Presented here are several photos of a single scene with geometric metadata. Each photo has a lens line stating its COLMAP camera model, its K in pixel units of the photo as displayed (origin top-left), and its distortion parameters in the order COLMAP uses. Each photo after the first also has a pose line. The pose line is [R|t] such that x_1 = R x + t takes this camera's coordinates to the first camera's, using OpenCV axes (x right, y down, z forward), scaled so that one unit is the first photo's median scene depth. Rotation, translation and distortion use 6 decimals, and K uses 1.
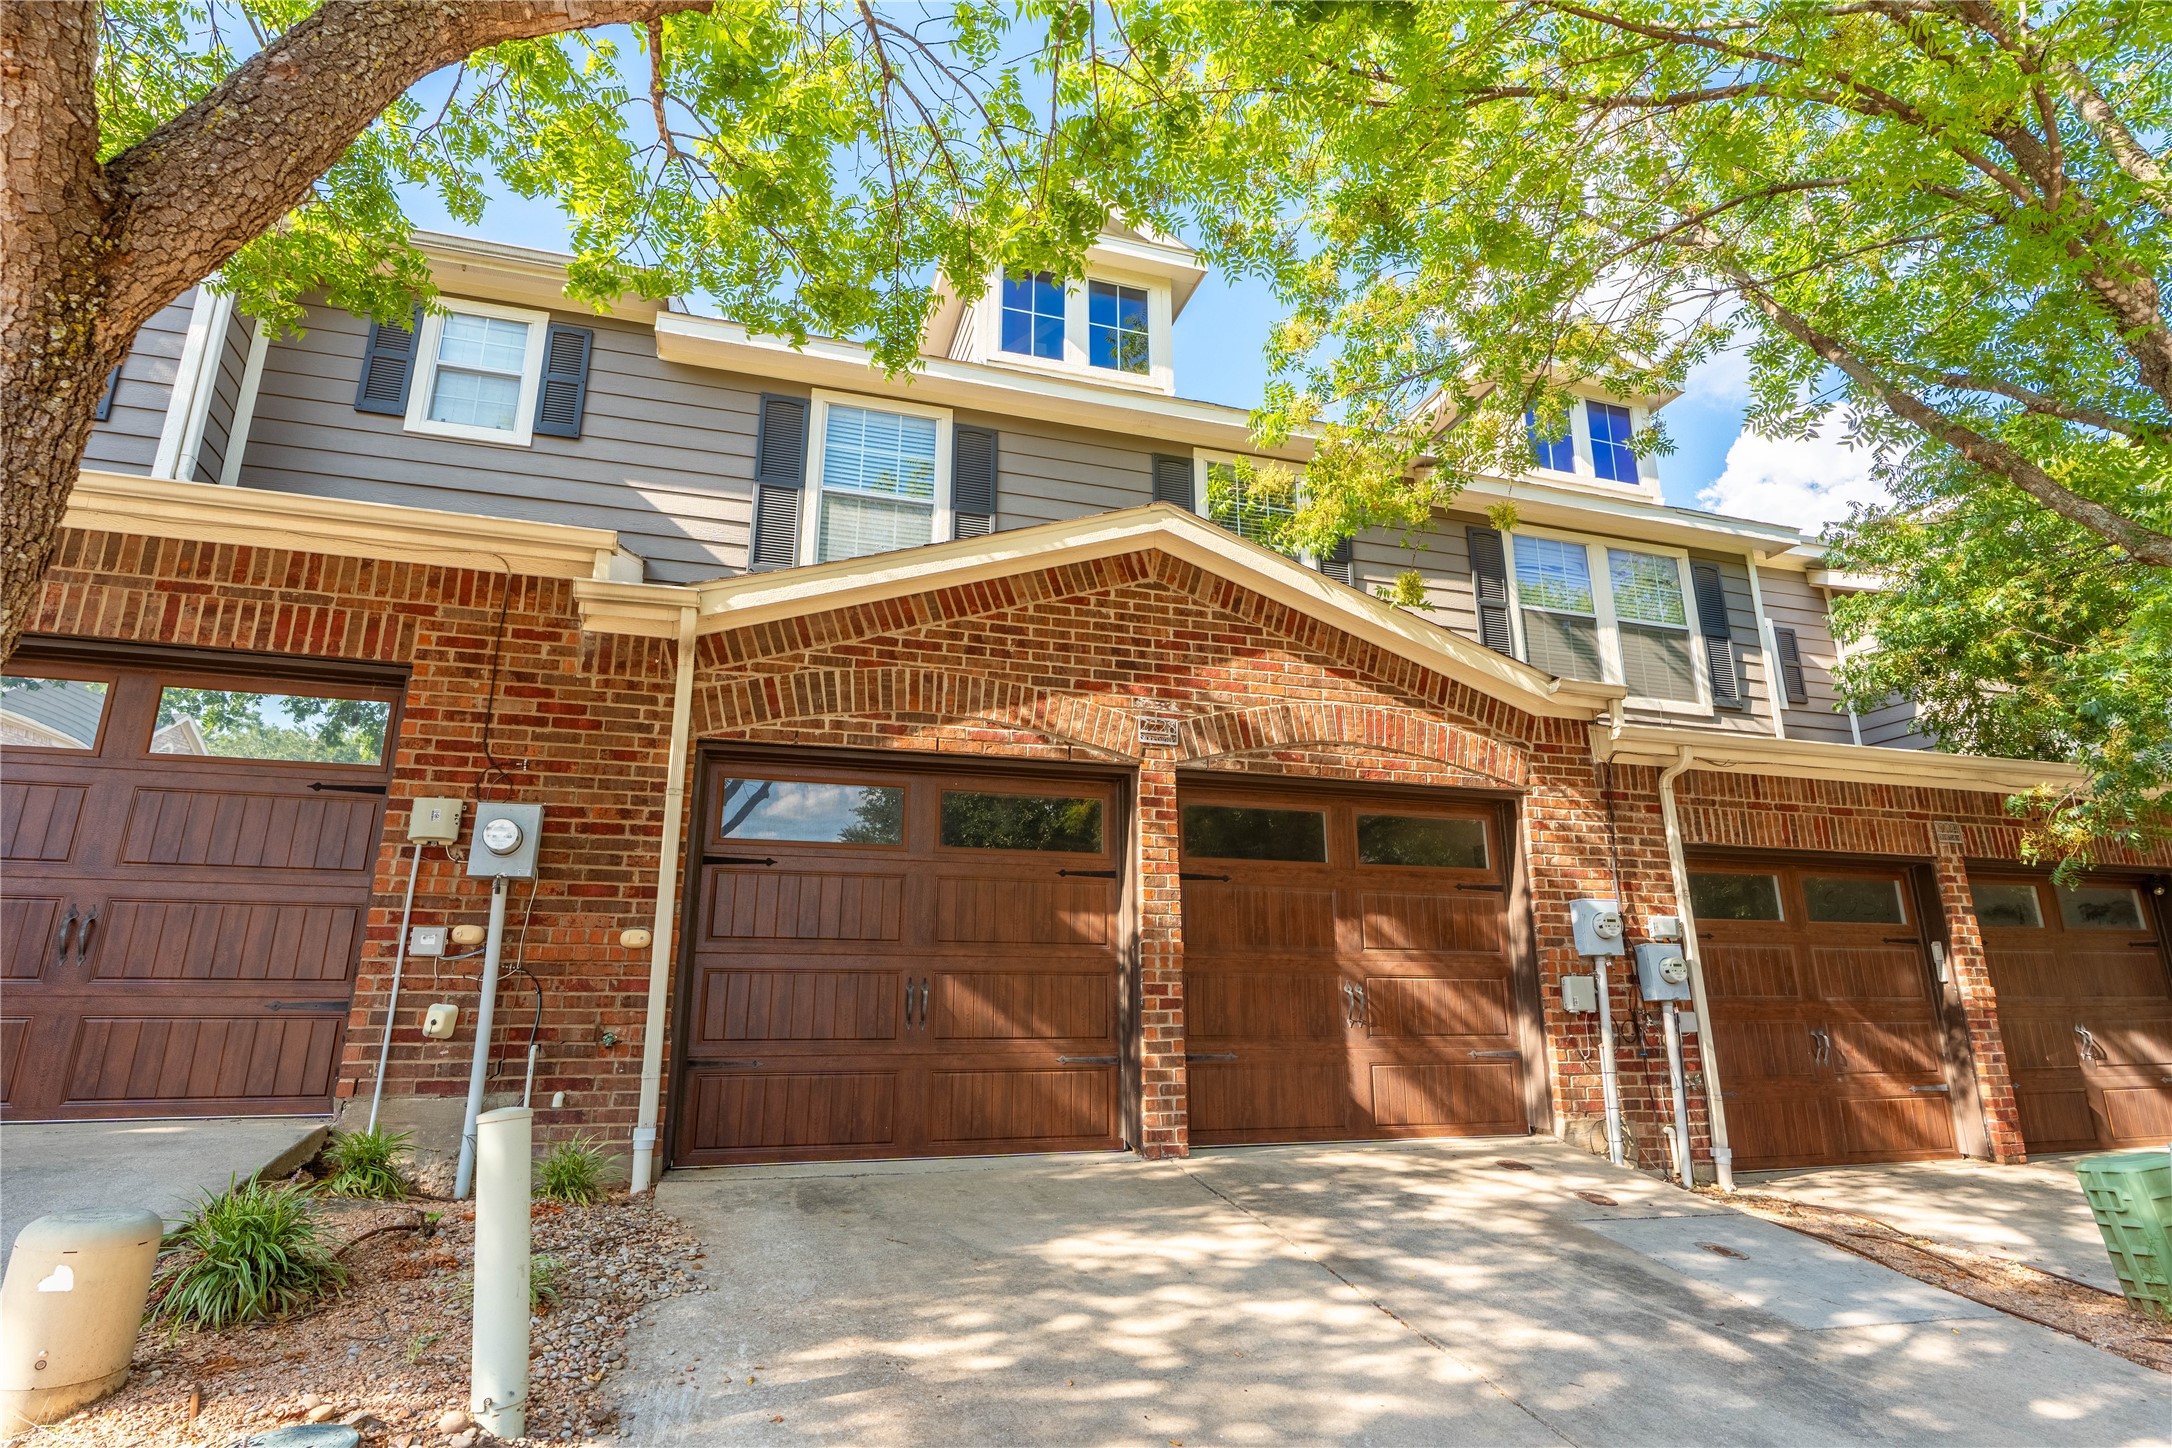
lens RADIAL K [[1107.4, 0, 1093.8], [0, 1107.4, 724.1], [0, 0, 1]] dist [-0.003793, 0.002273]
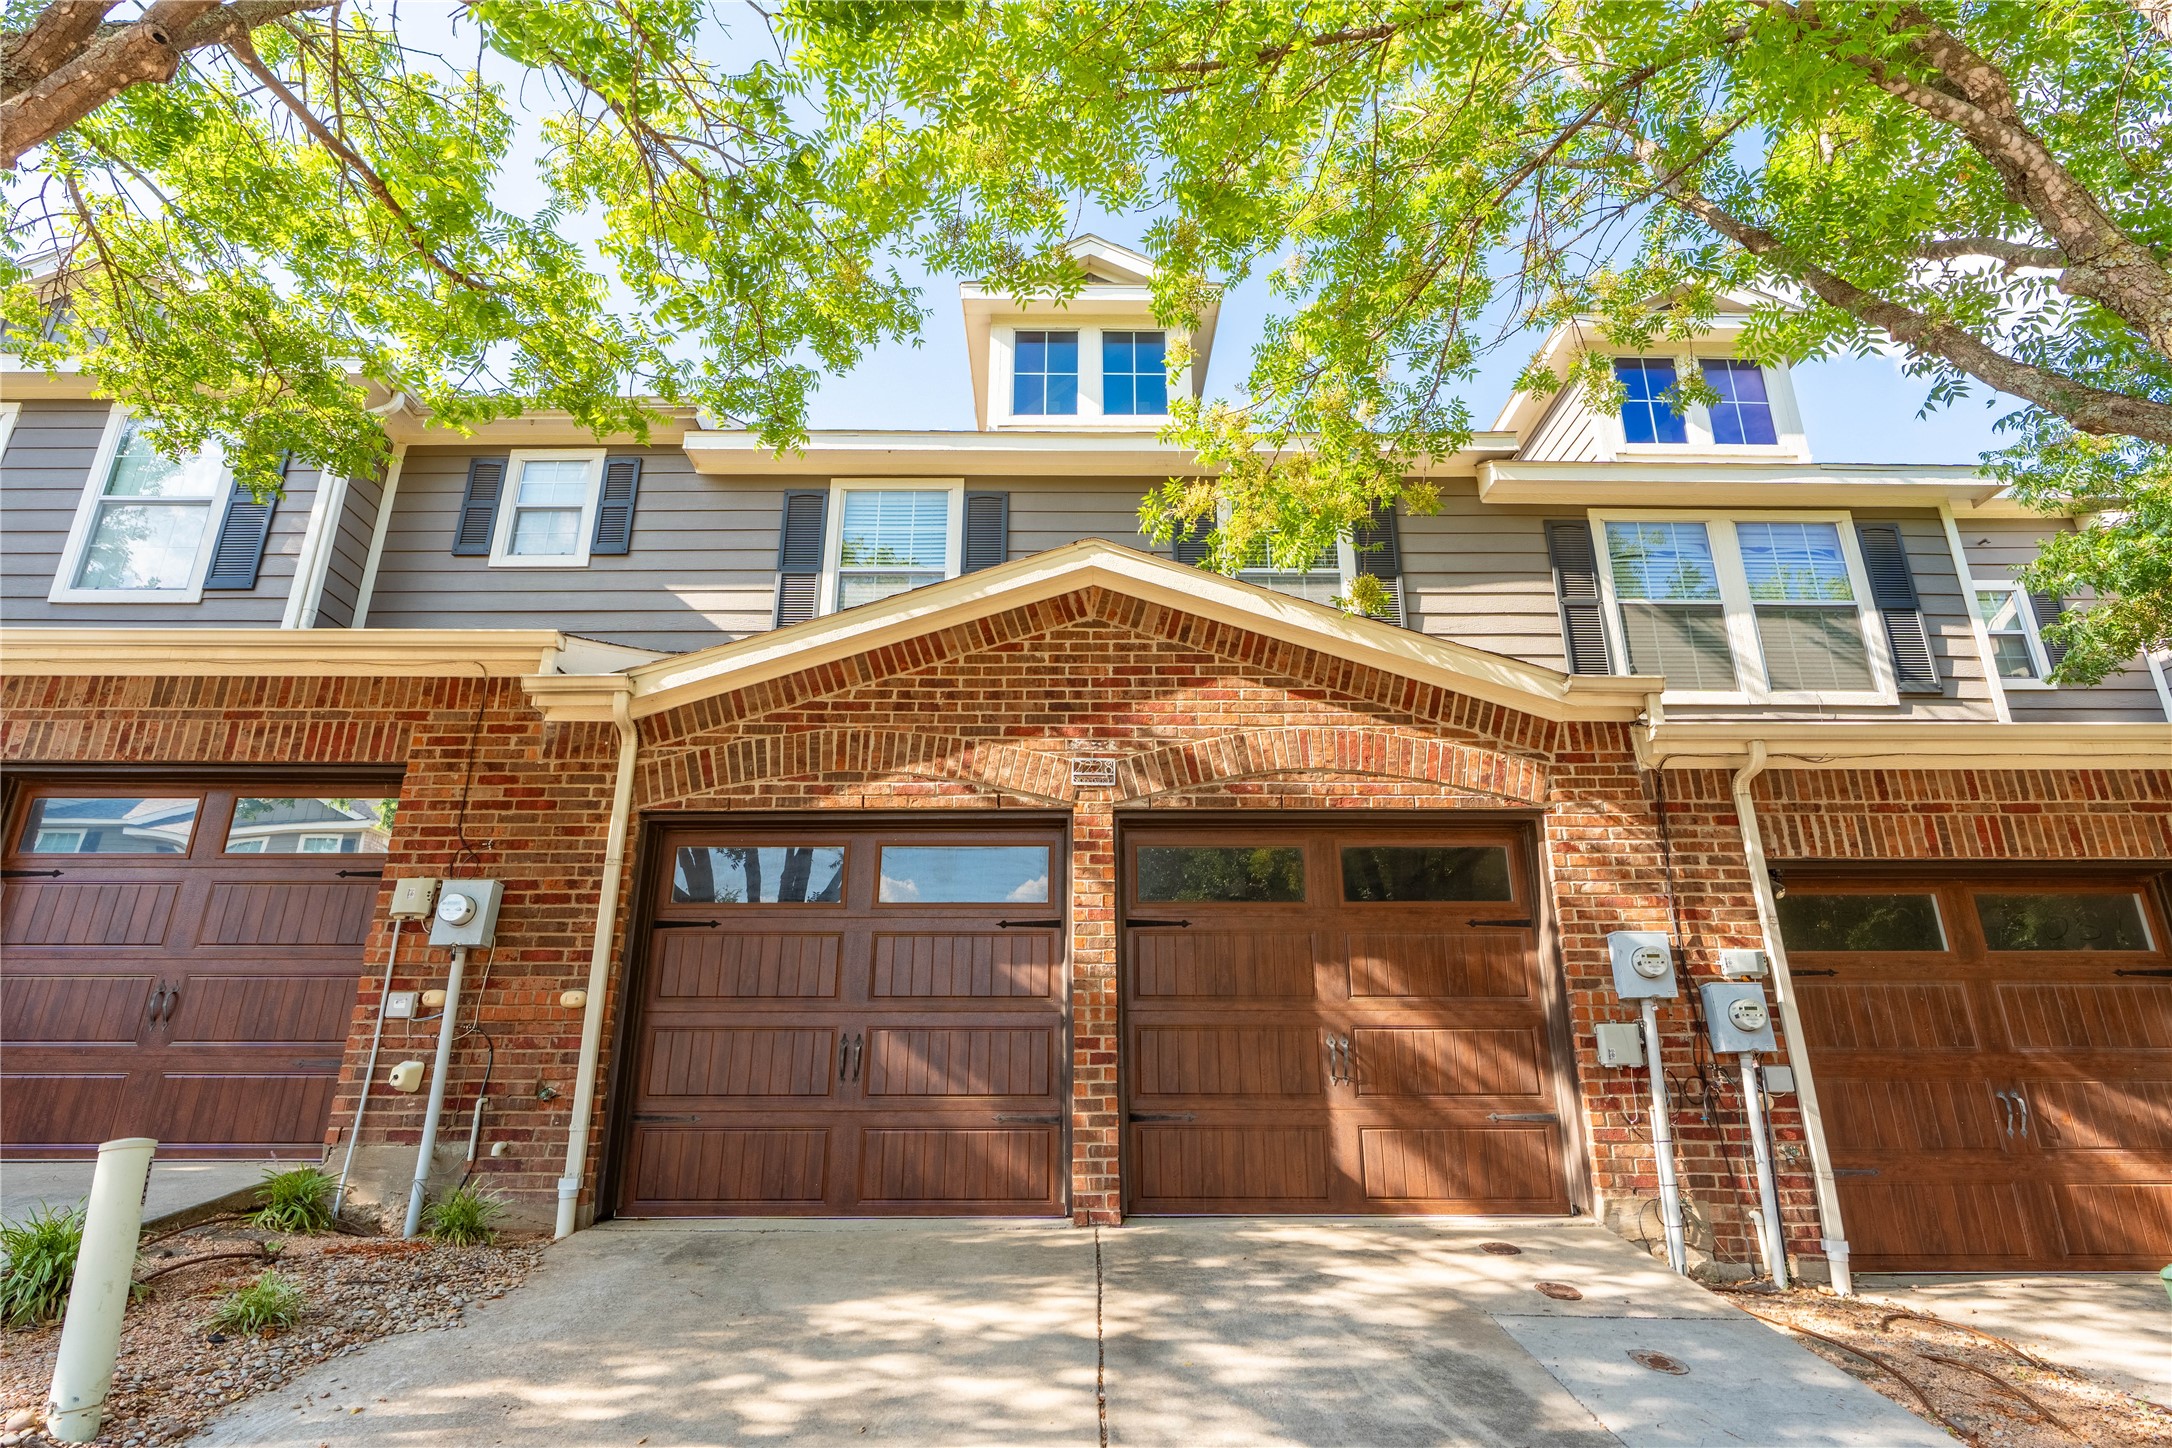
lens RADIAL K [[1107.4, 0, 1088.6], [0, 1107.4, 726.8], [0, 0, 1]] dist [-0.003793, 0.002273]
pose [[0.957843, -0.089747, -0.272916, 0.317222], [0.073207, 0.994842, -0.070215, 0.034080], [0.277810, 0.047276, 0.959472, 0.073182]]
